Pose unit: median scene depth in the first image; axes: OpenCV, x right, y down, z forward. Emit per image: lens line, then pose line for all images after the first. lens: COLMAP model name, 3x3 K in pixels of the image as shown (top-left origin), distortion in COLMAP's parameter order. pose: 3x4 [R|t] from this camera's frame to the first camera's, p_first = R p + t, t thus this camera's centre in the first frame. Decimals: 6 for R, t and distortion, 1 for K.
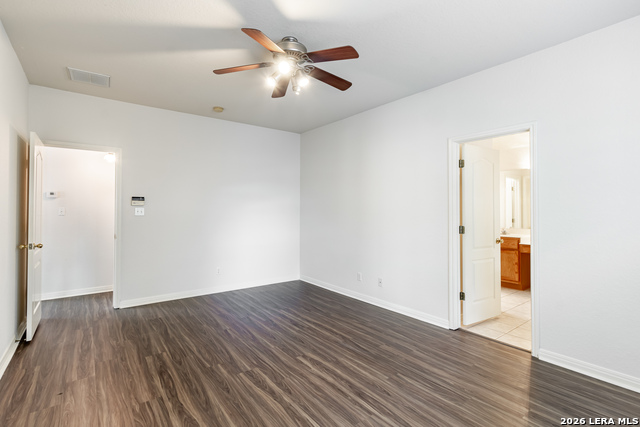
lens RADIAL K [[307.1, 0, 319.7], [0, 307.1, 208.9], [0, 0, 1]] dist [0.011244, 0.001383]
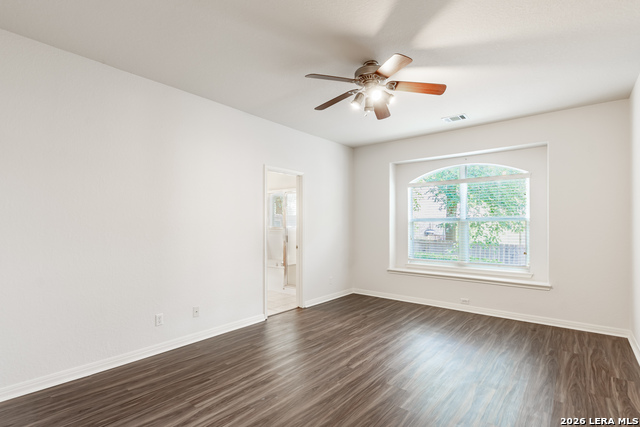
lens RADIAL K [[307.1, 0, 319.0], [0, 307.1, 216.9], [0, 0, 1]] dist [0.011244, 0.001383]
pose [[-0.225593, 0.020079, 0.974015, -1.032209], [-0.008632, 0.999707, -0.022607, 0.002841], [-0.974183, -0.013508, -0.225353, 1.314200]]
